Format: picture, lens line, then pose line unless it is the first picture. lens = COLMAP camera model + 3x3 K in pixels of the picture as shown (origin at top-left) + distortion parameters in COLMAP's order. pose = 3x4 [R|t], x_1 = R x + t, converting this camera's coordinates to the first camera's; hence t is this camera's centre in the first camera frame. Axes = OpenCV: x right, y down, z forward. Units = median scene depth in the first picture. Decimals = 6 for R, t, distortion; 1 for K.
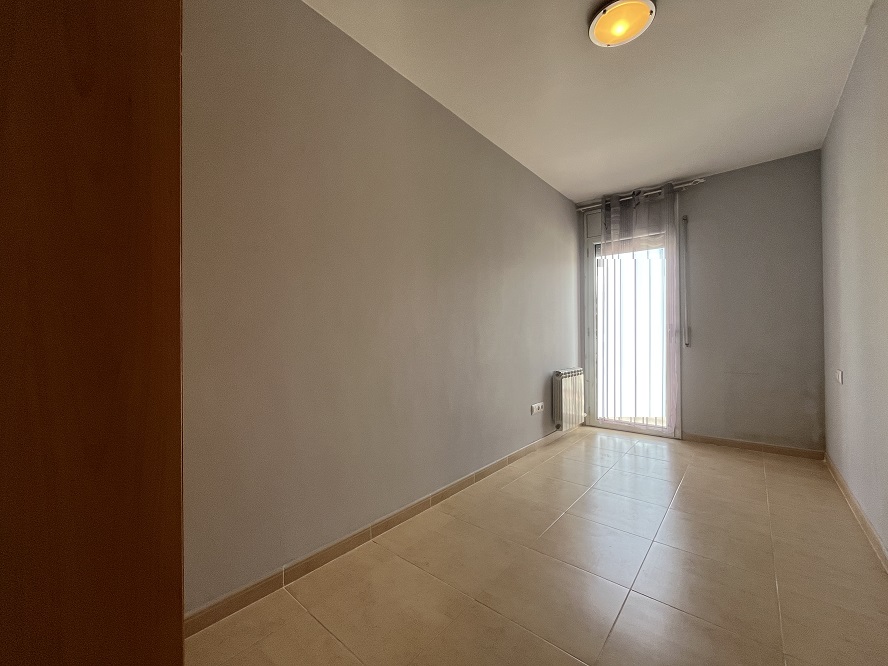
lens RADIAL K [[359.2, 0, 444.1], [0, 359.2, 331.8], [0, 0, 1]] dist [-0.003568, -0.000294]
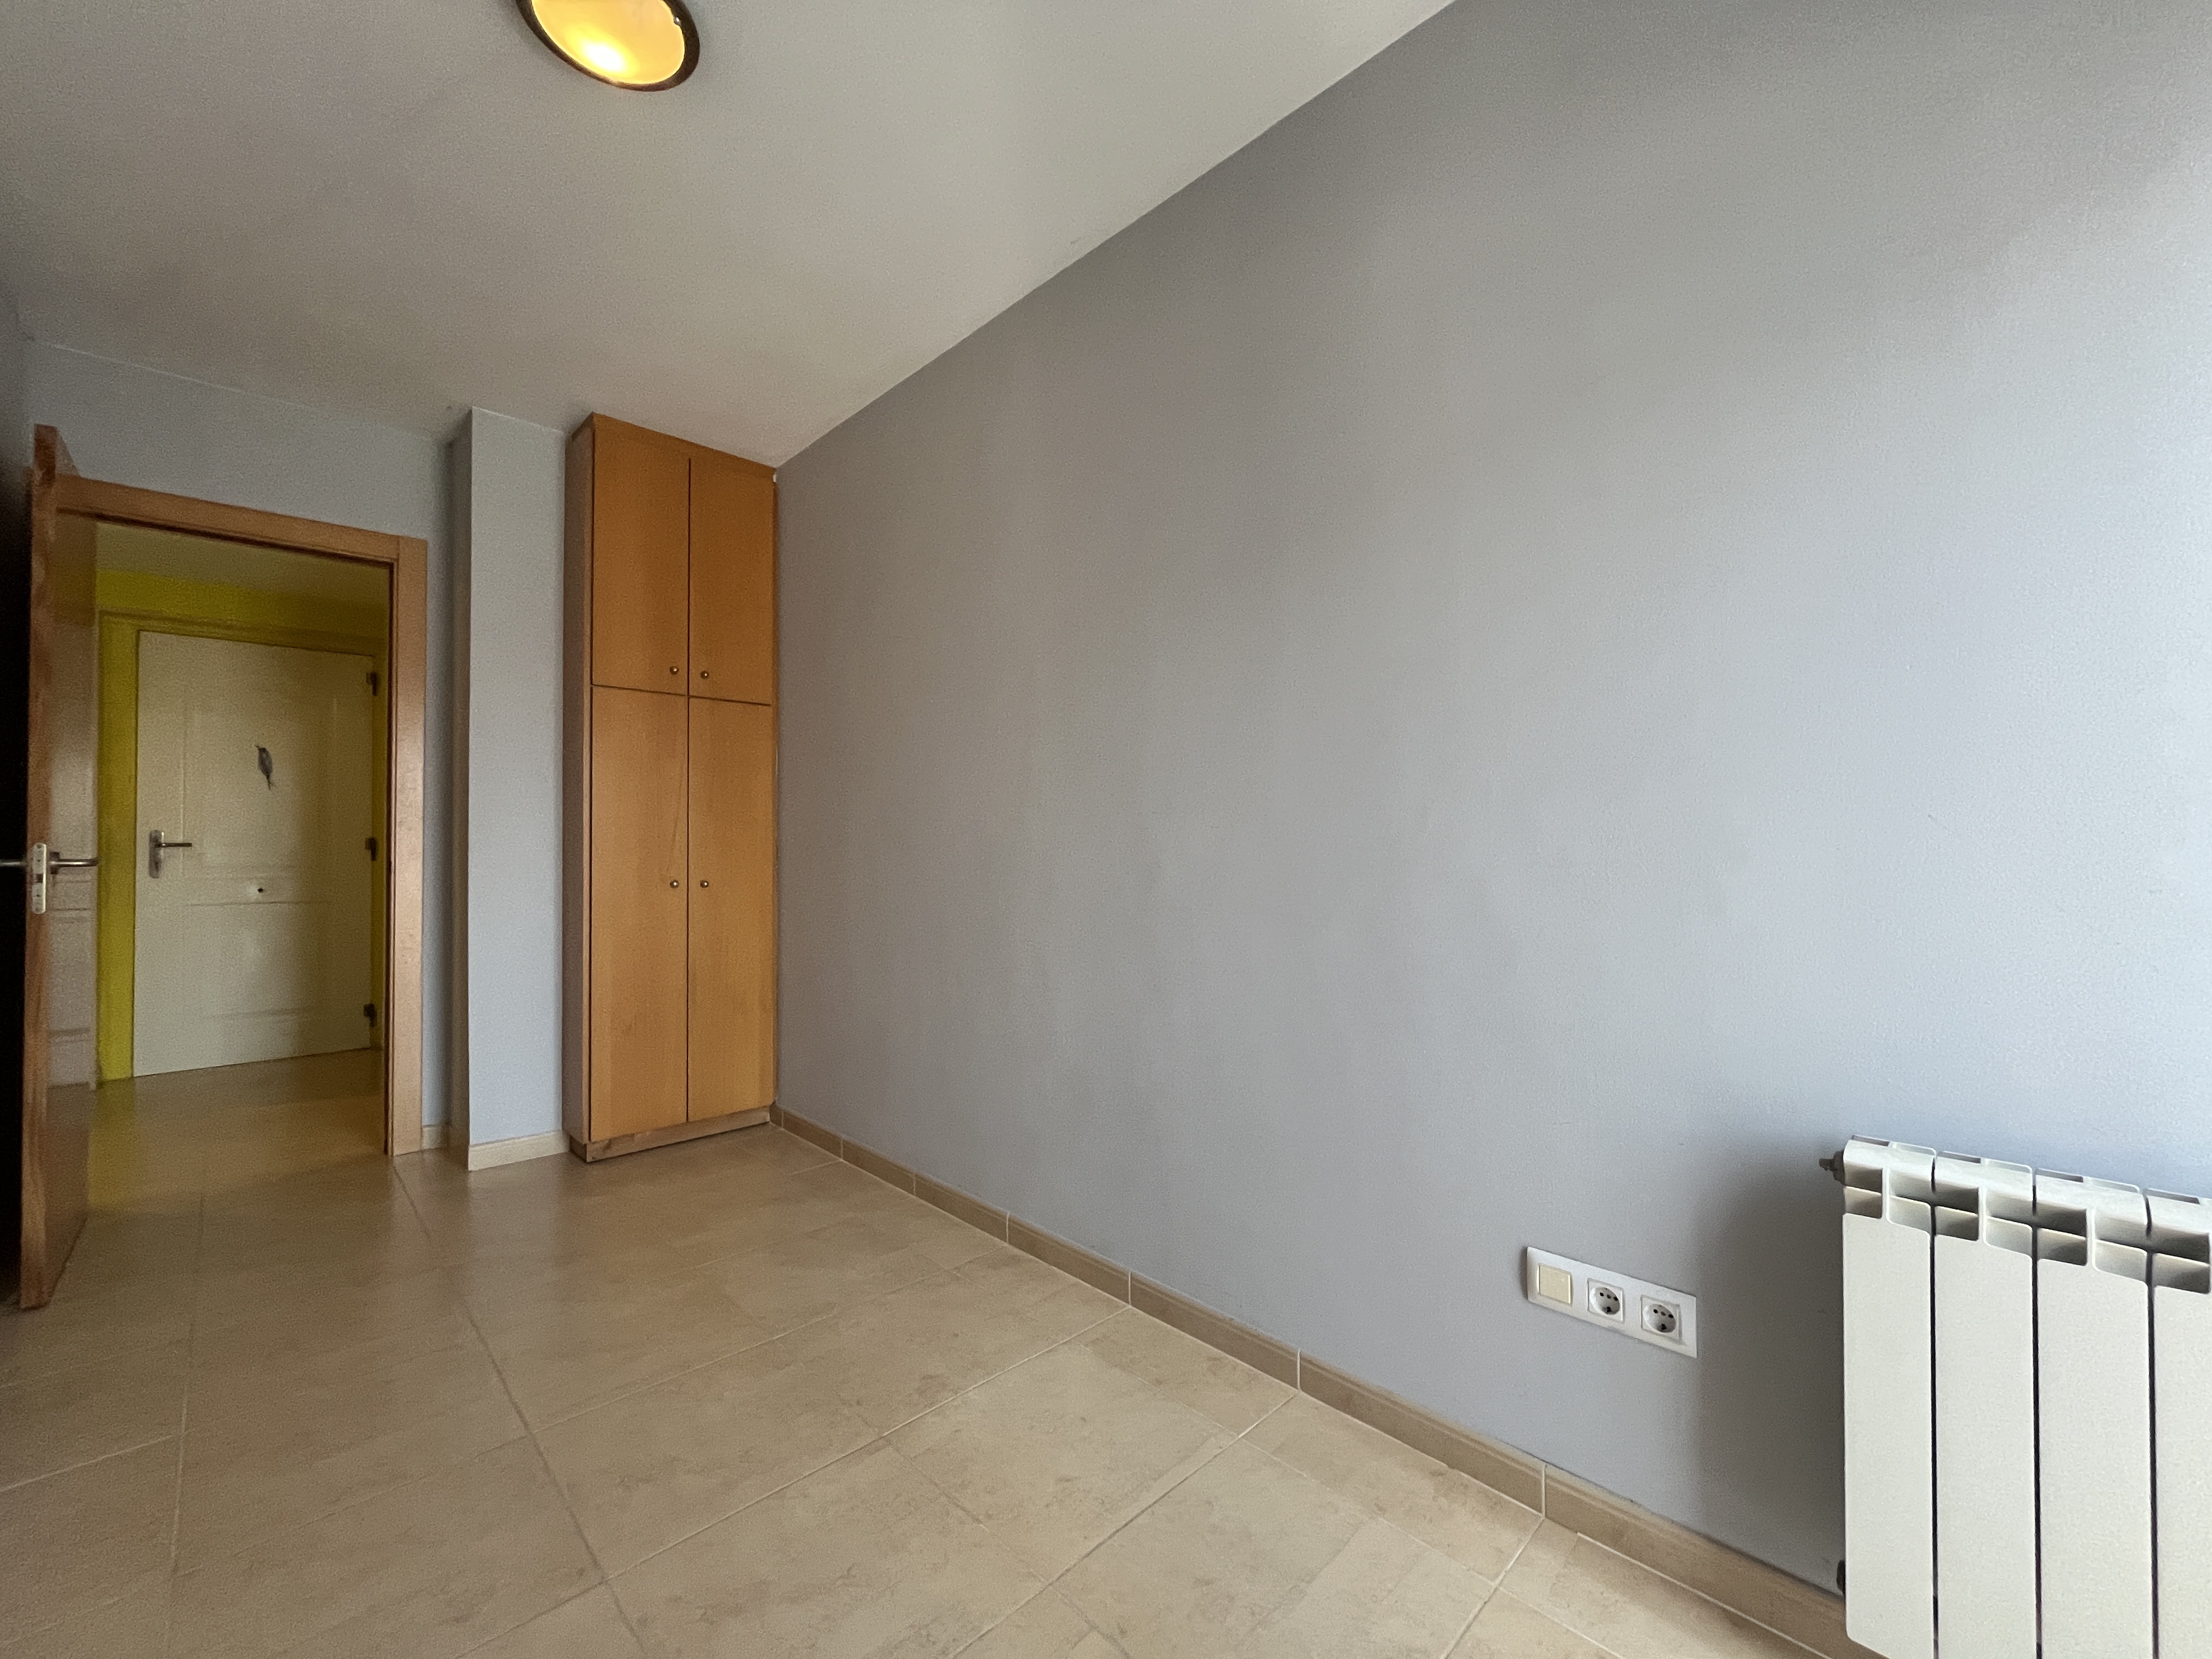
lens RADIAL K [[894.7, 0, 1106.1], [0, 894.7, 829.2], [0, 0, 1]] dist [-0.003568, -0.000294]
pose [[-0.083118, -0.014409, -0.996436, 1.163256], [0.008725, 0.999847, -0.015186, -0.004965], [0.996502, -0.009956, -0.082980, 1.335212]]
